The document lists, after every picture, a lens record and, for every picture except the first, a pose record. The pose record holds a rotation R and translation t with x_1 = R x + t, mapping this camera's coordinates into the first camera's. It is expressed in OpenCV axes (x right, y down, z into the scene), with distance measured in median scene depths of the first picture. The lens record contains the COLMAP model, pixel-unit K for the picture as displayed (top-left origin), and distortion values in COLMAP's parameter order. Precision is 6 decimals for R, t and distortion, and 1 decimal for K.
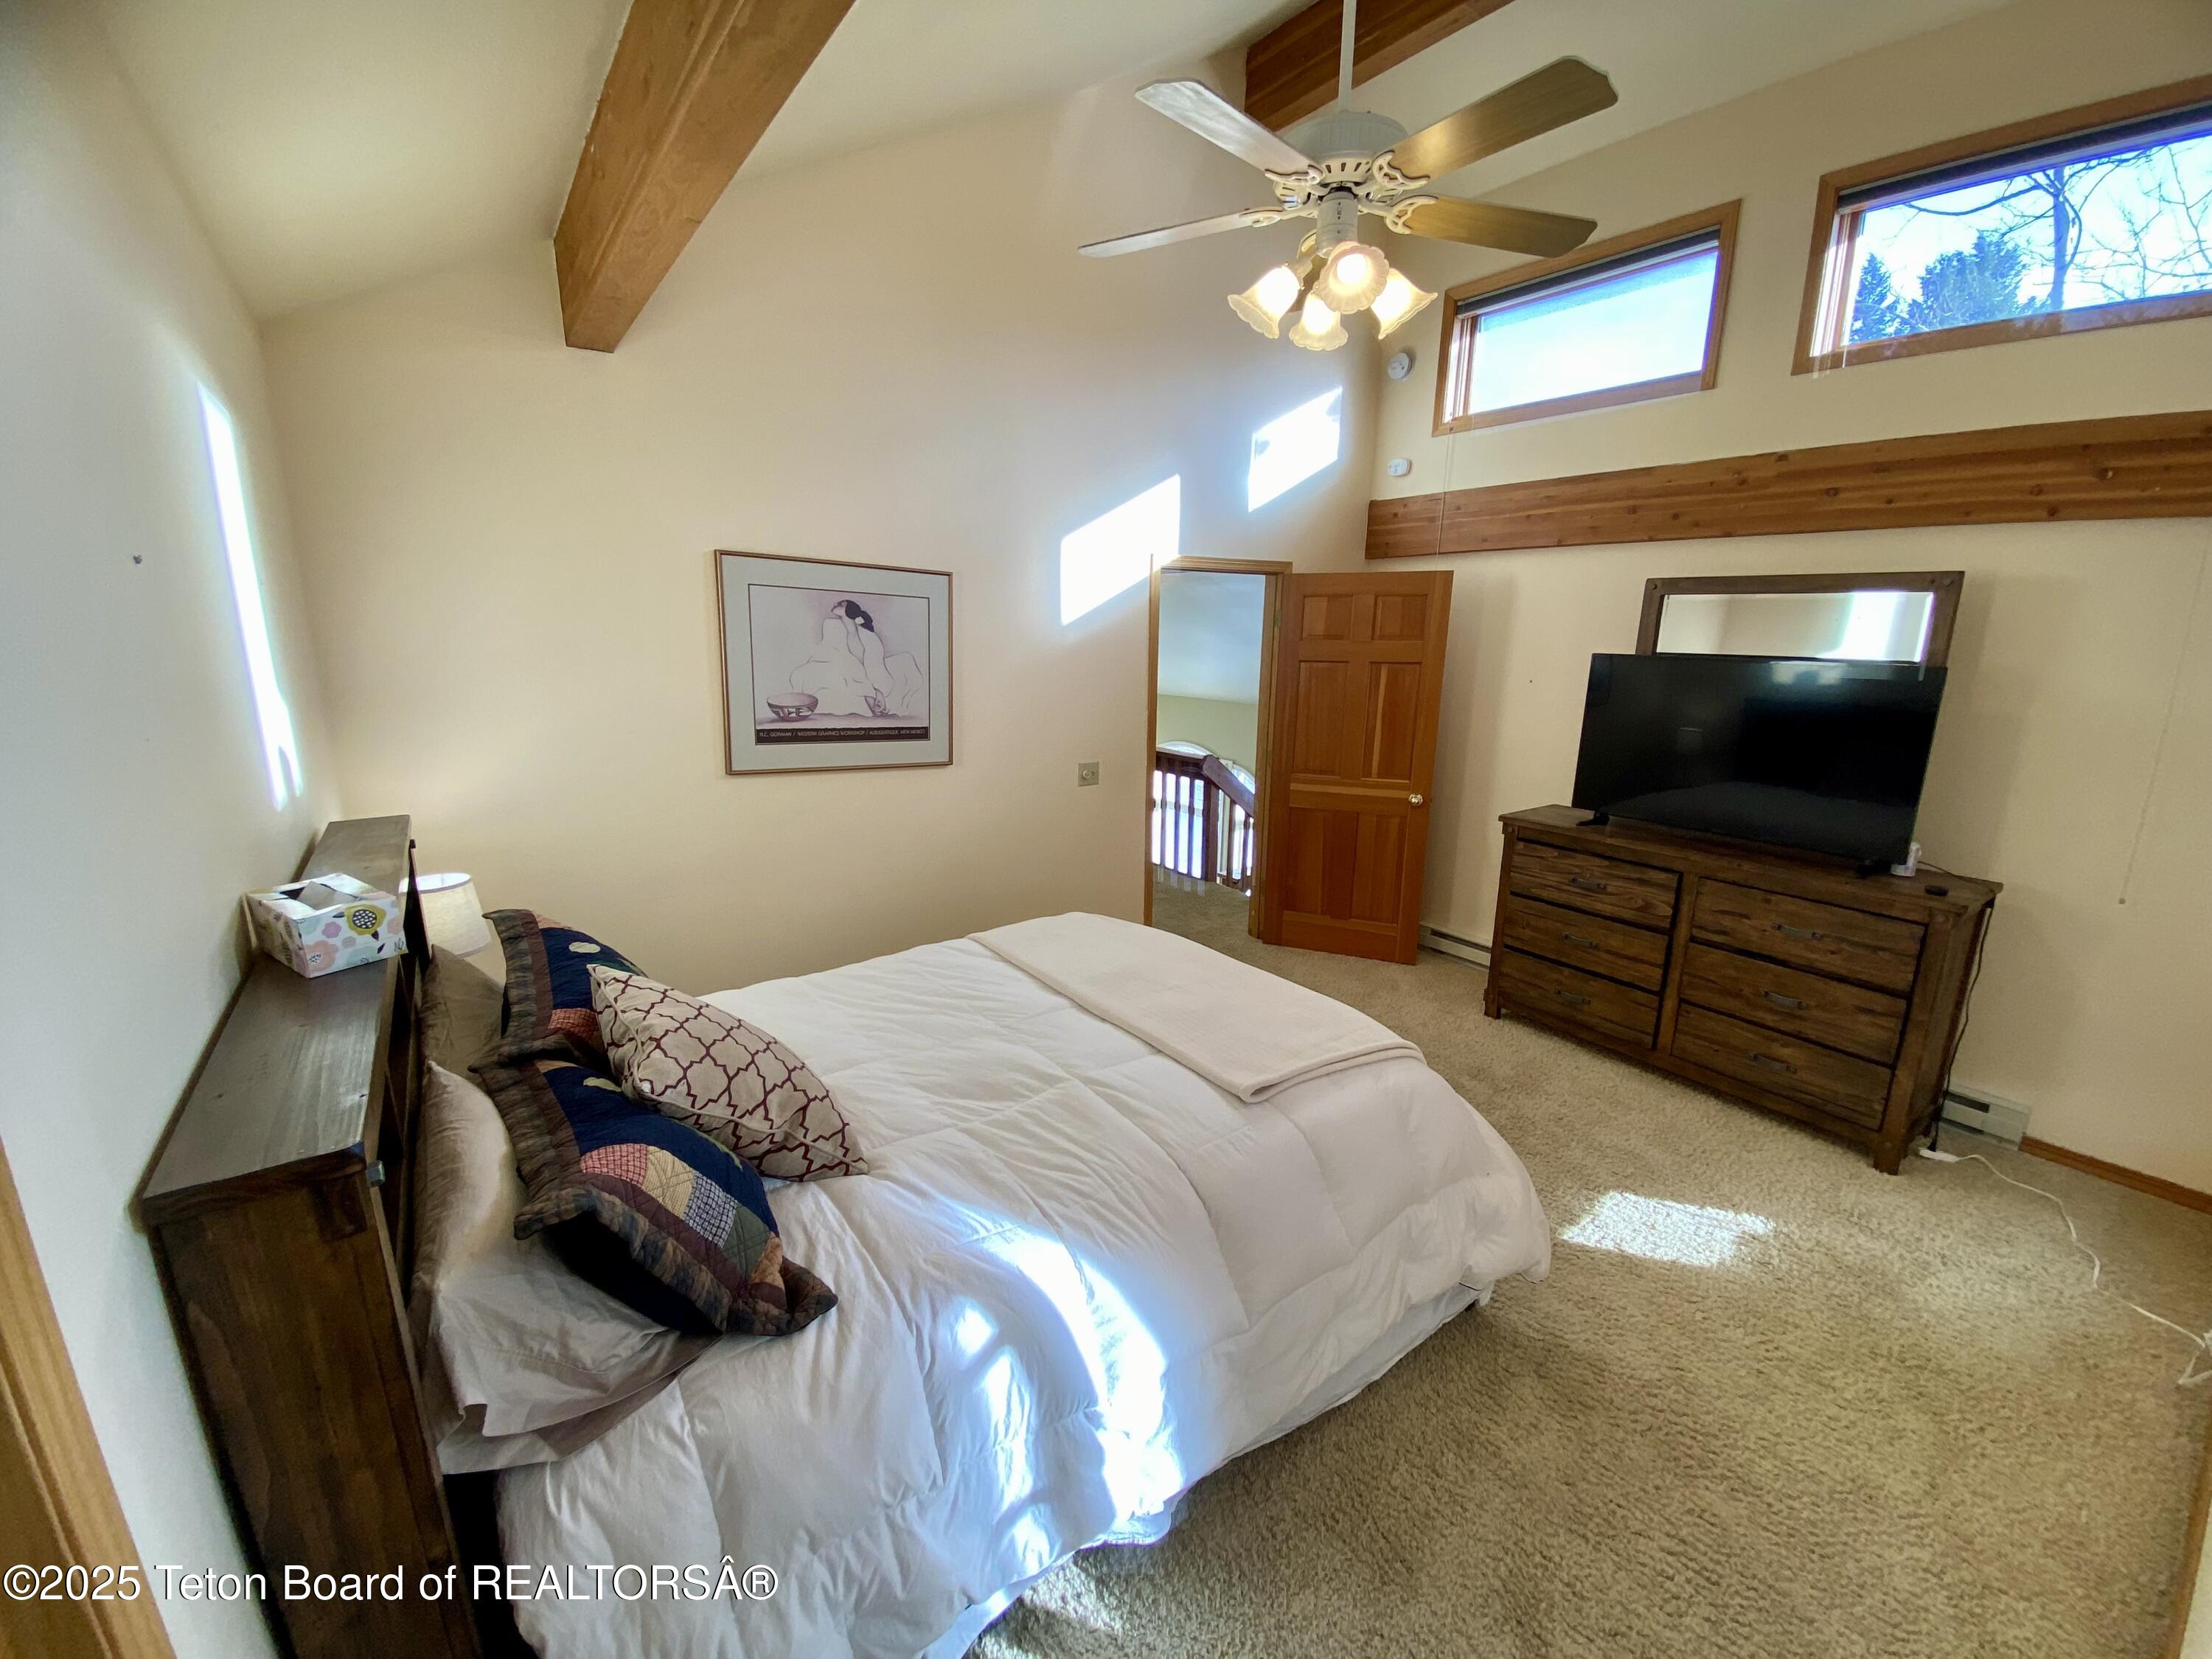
lens RADIAL K [[897.9, 0, 1090.8], [0, 897.9, 833.7], [0, 0, 1]] dist [0.011628, -0.015484]
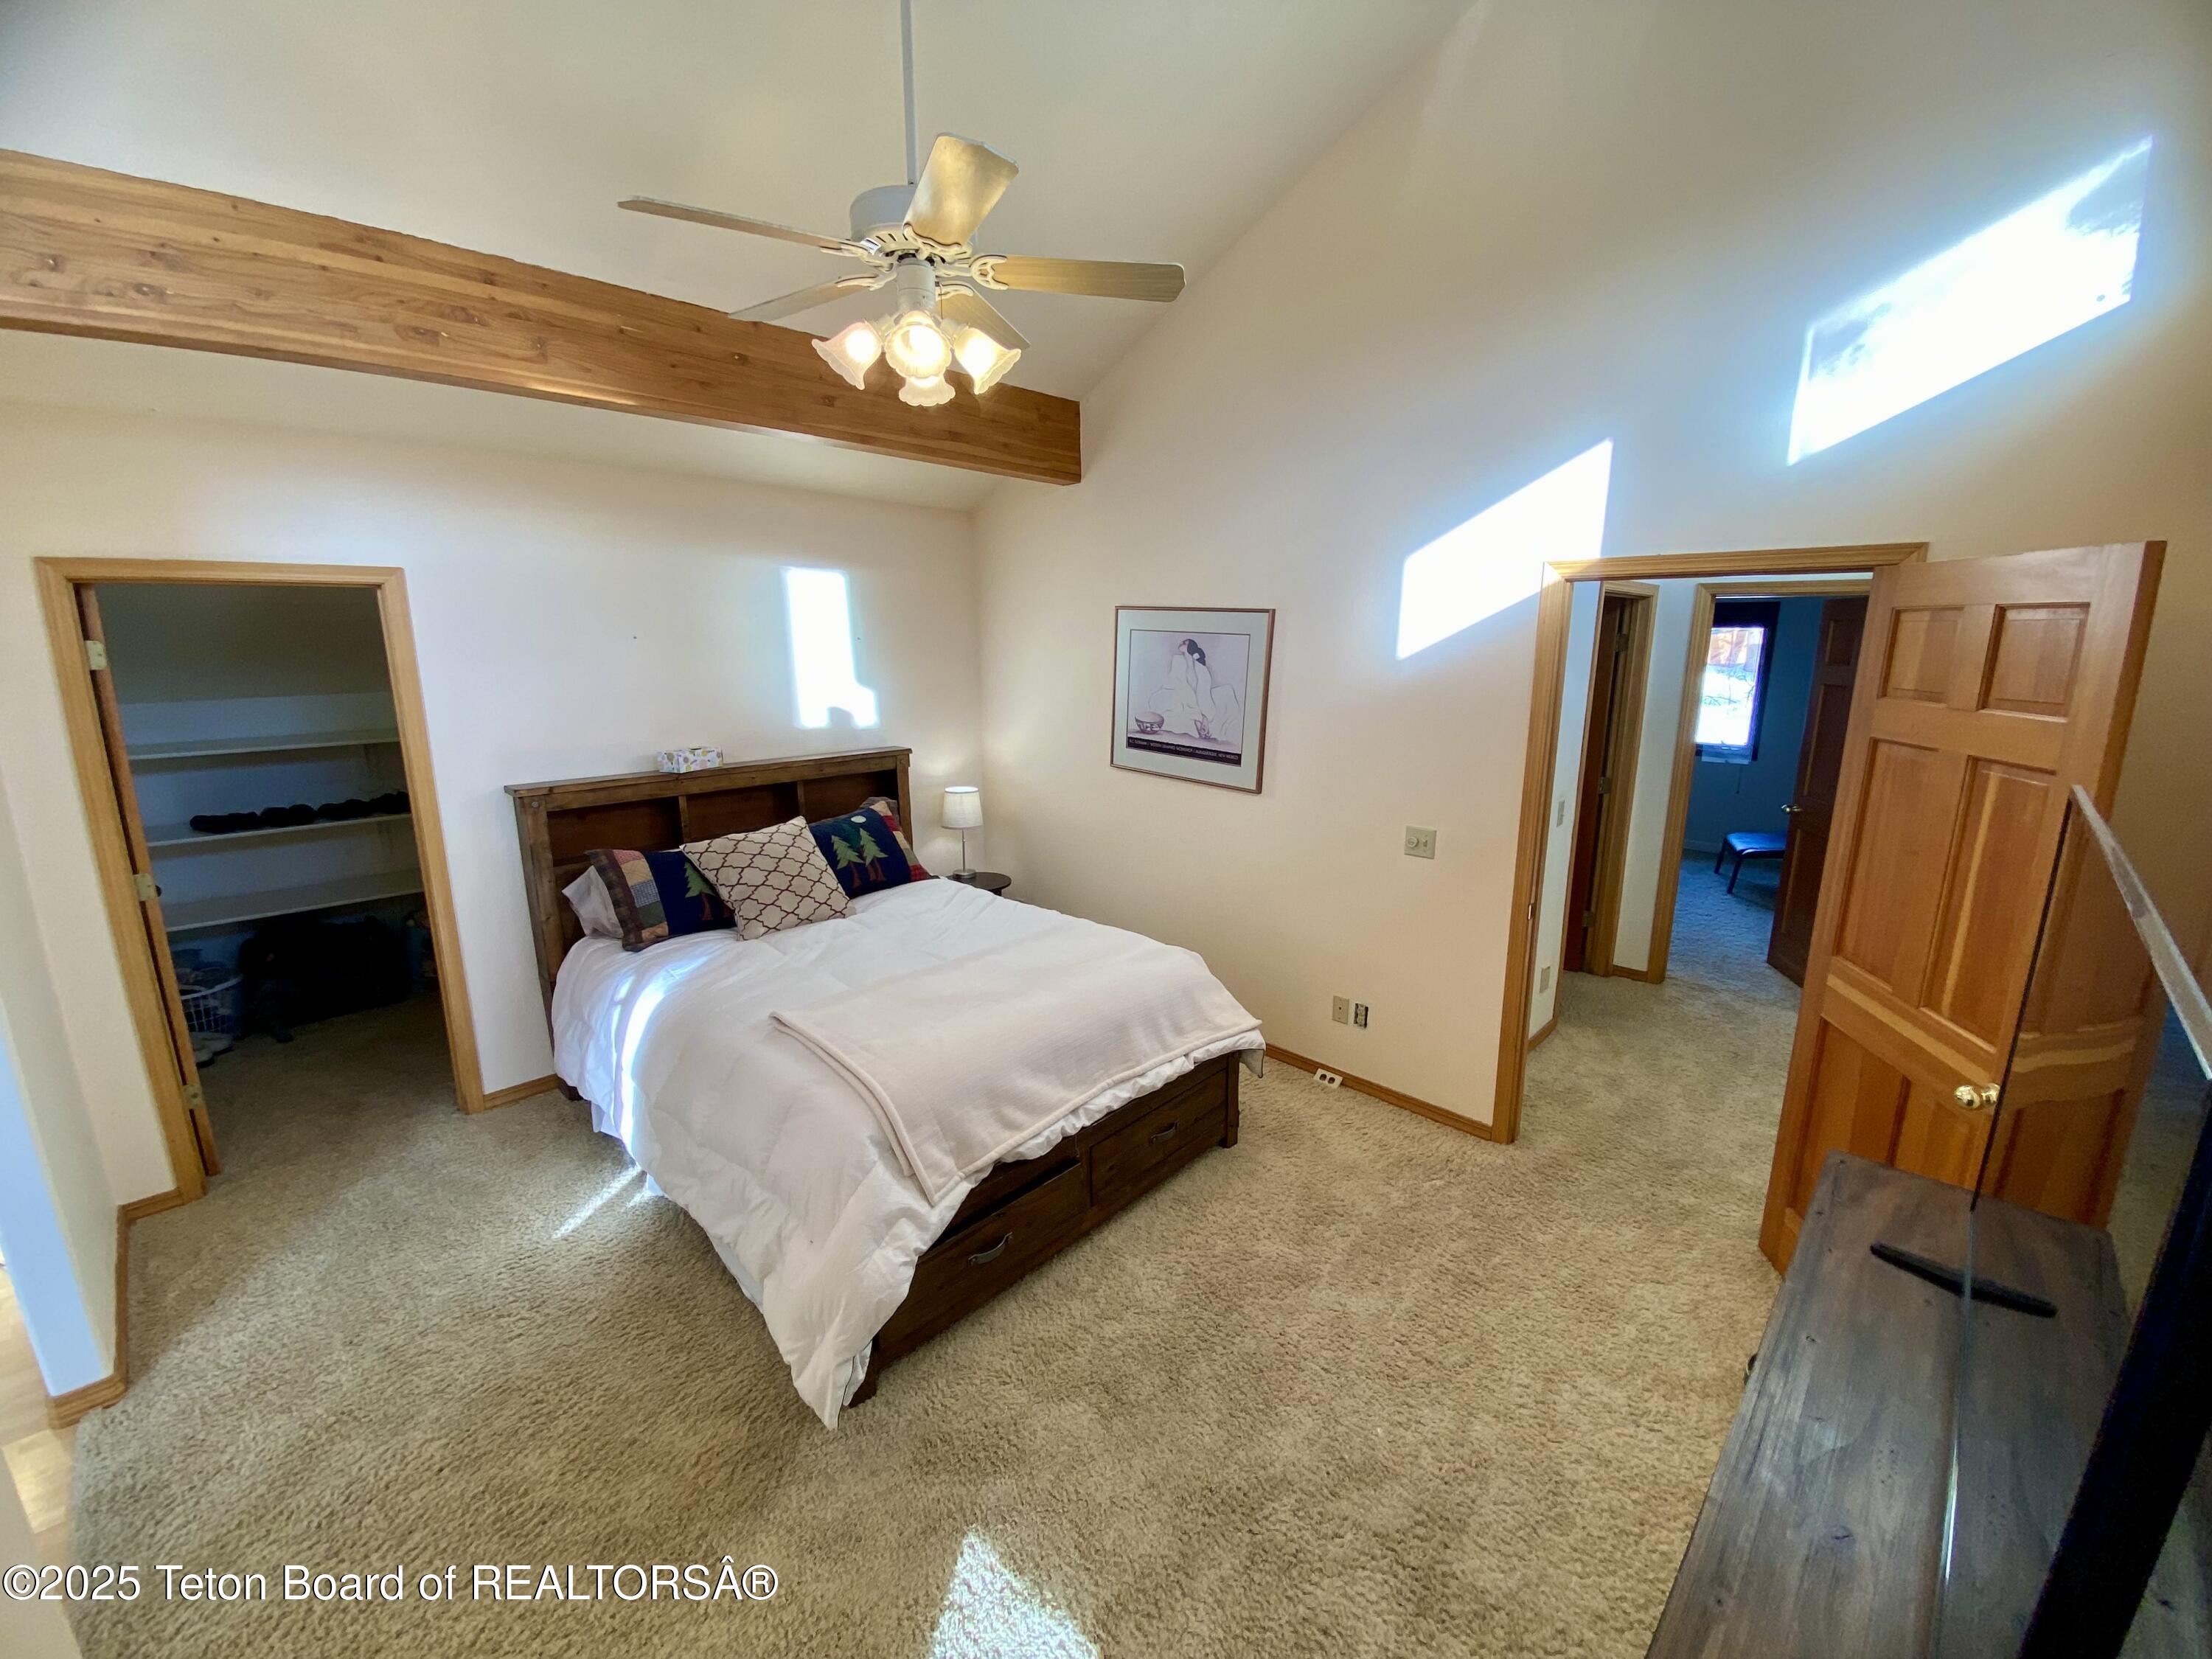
lens RADIAL K [[897.9, 0, 1105.1], [0, 897.9, 832.1], [0, 0, 1]] dist [0.011628, -0.015484]
pose [[0.168630, 0.190466, -0.967102, 0.871308], [-0.226144, 0.962457, 0.150119, -0.159368], [0.959387, 0.193390, 0.205372, 0.665330]]
